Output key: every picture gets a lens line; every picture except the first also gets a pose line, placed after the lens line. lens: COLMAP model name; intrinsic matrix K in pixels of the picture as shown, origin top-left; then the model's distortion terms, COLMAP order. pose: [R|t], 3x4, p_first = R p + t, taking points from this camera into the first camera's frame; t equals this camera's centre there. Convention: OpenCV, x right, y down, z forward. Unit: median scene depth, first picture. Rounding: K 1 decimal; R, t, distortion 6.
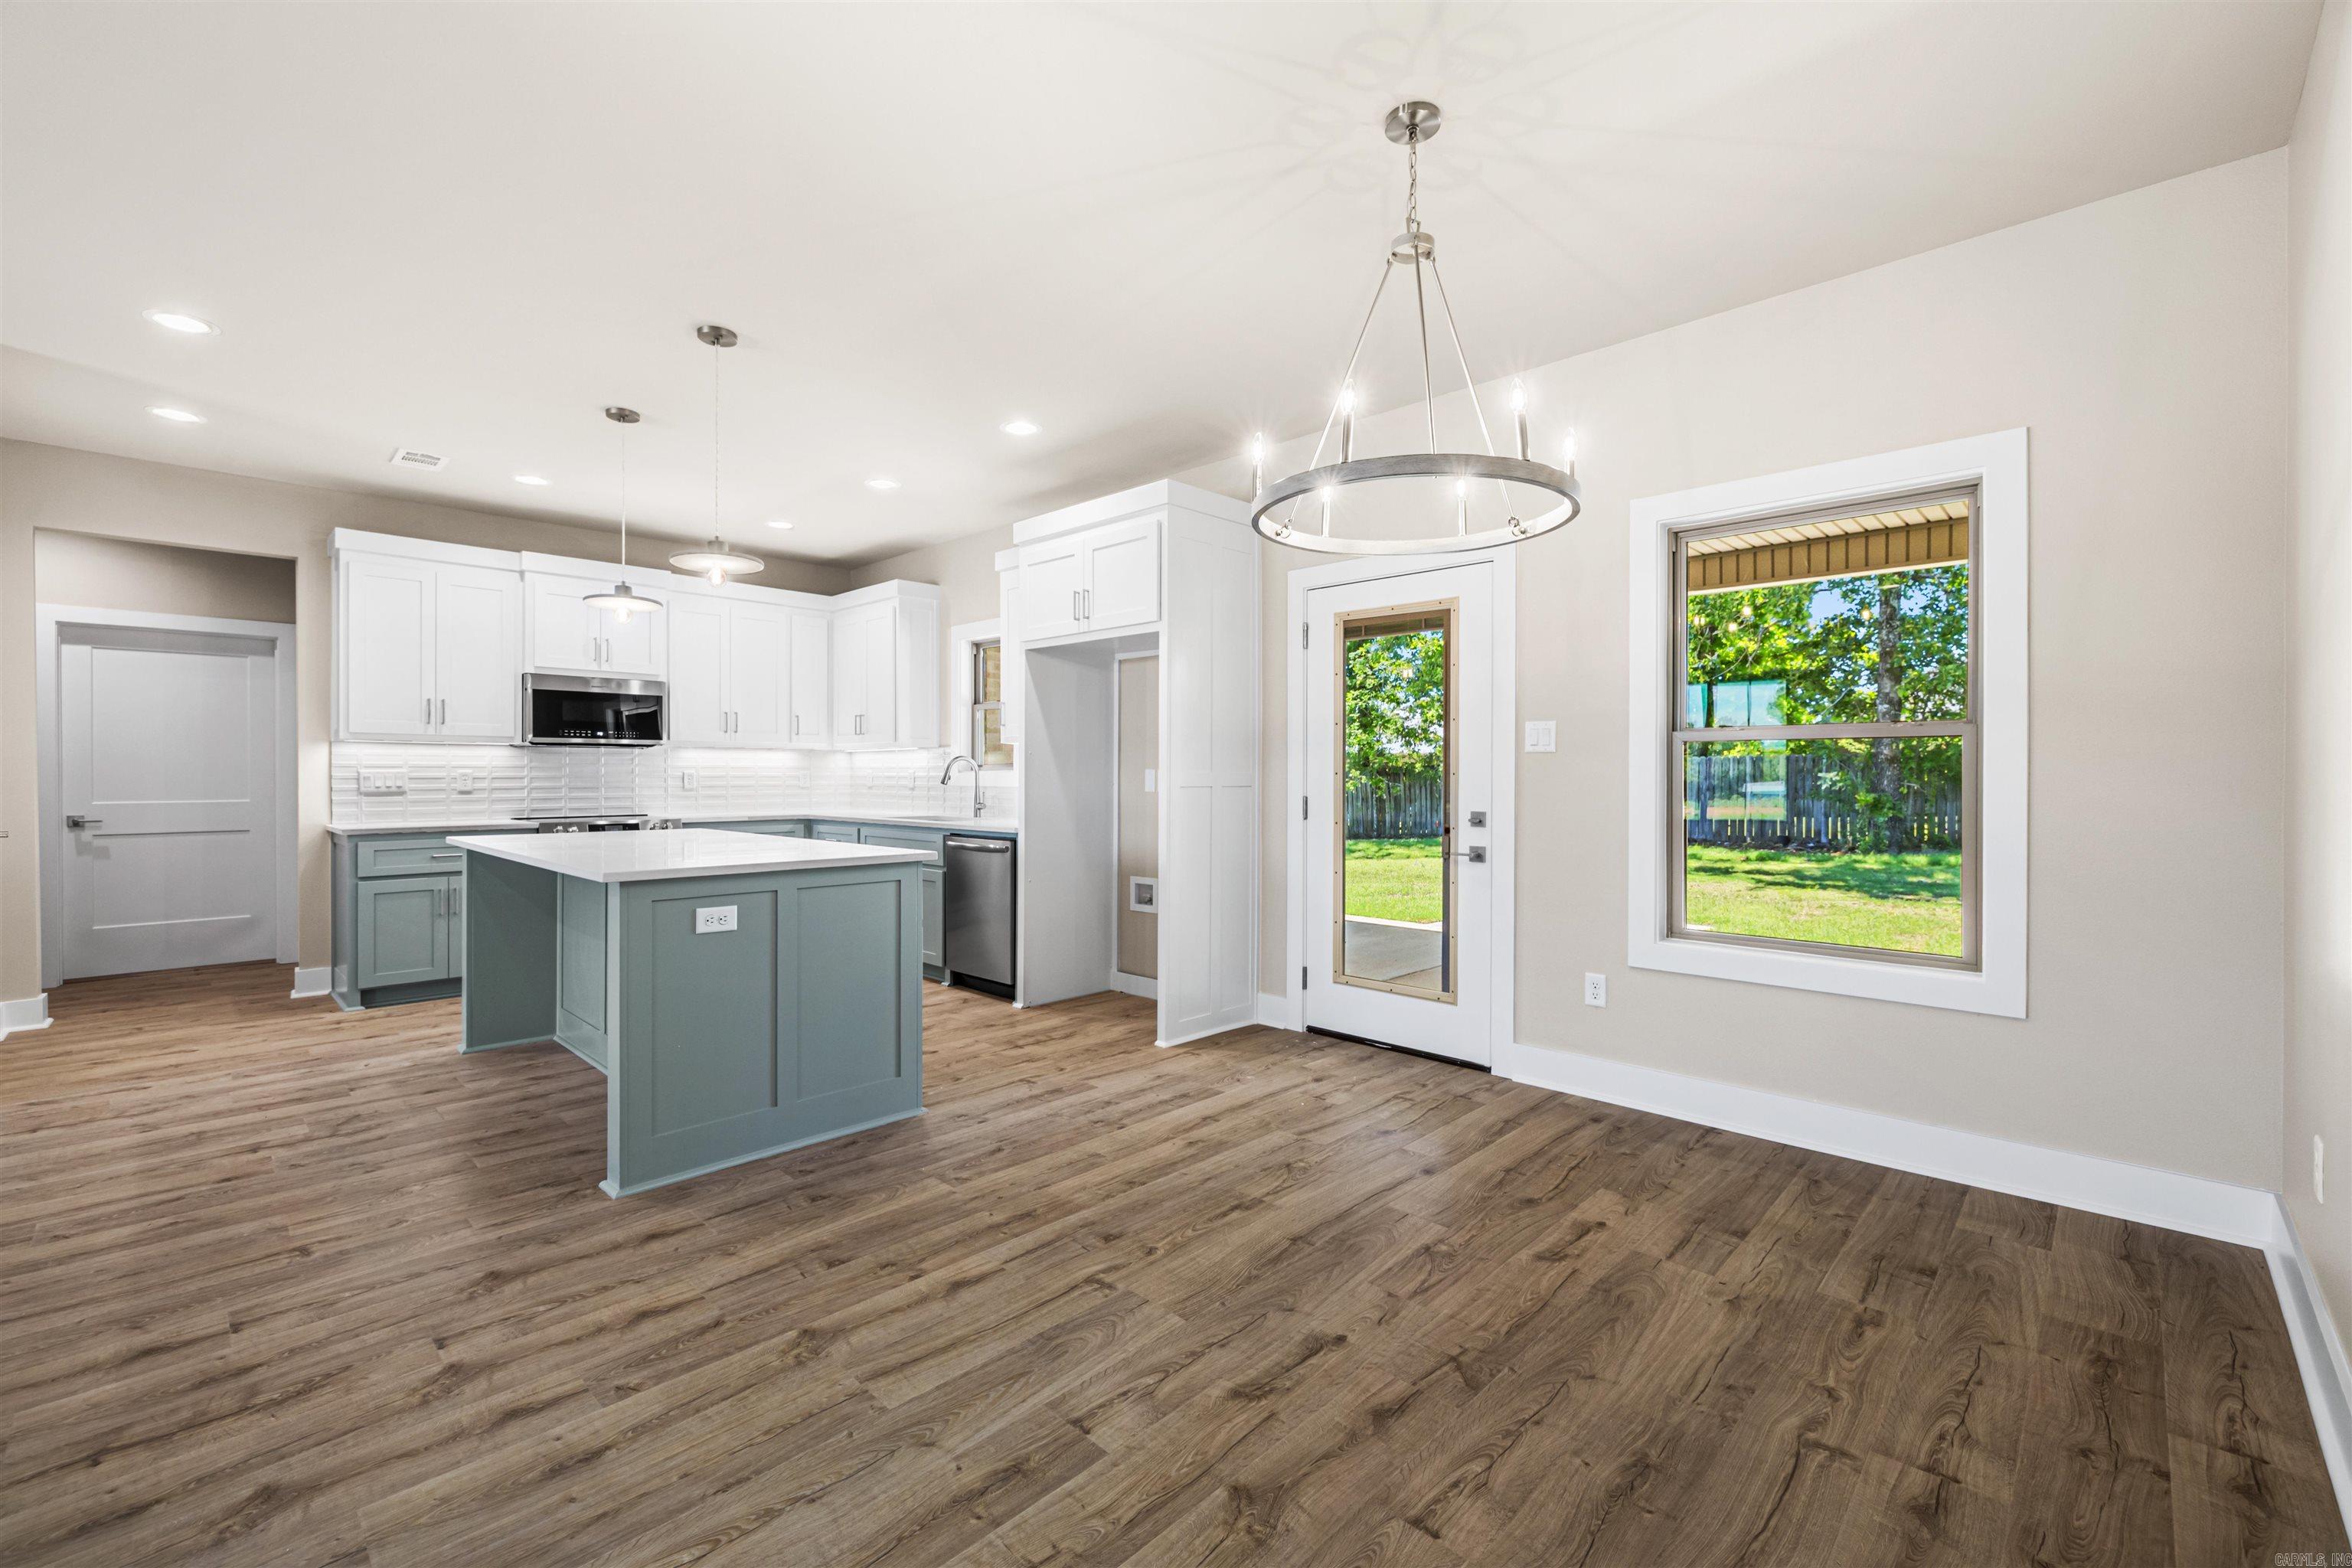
lens RADIAL K [[997.9, 0, 1153.4], [0, 997.9, 776.1], [0, 0, 1]] dist [0.001918, -0.000009]
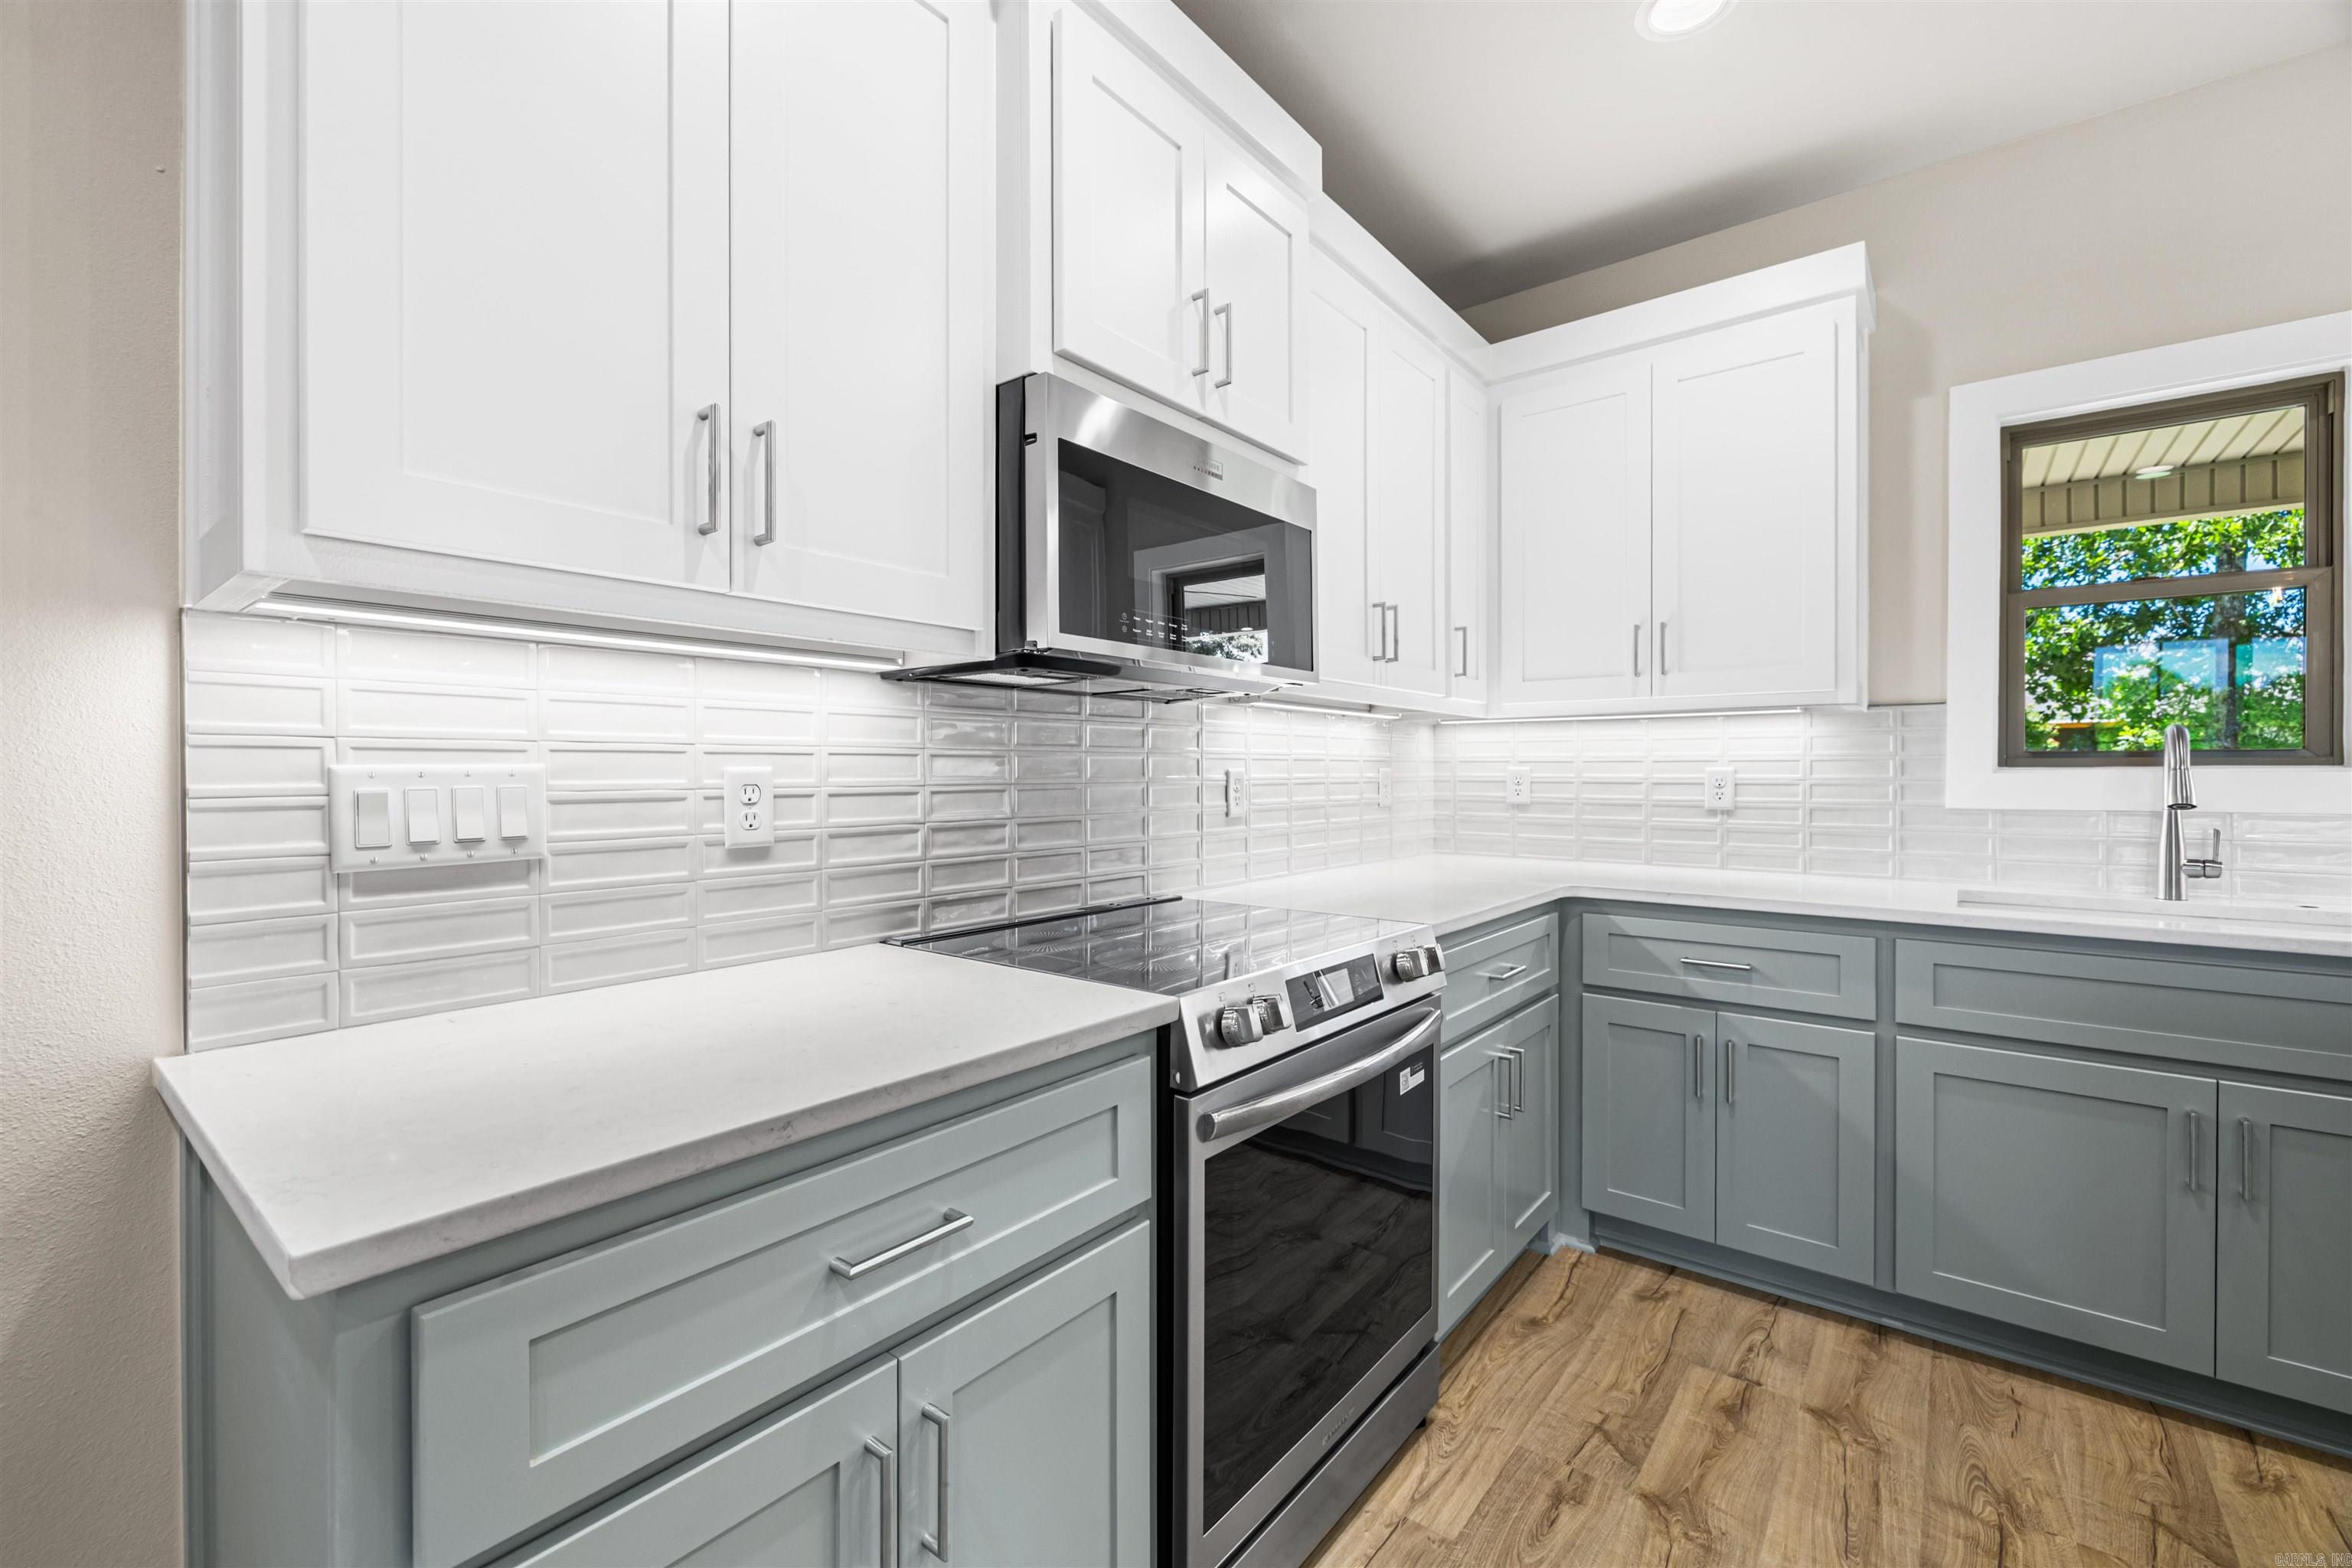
lens RADIAL K [[997.9, 0, 1142.9], [0, 997.9, 771.8], [0, 0, 1]] dist [0.001918, -0.000009]
pose [[0.994981, -0.000400, 0.100064, -0.927709], [0.000257, 0.999999, 0.001444, -0.006740], [-0.100064, -0.001411, 0.994980, 1.114708]]
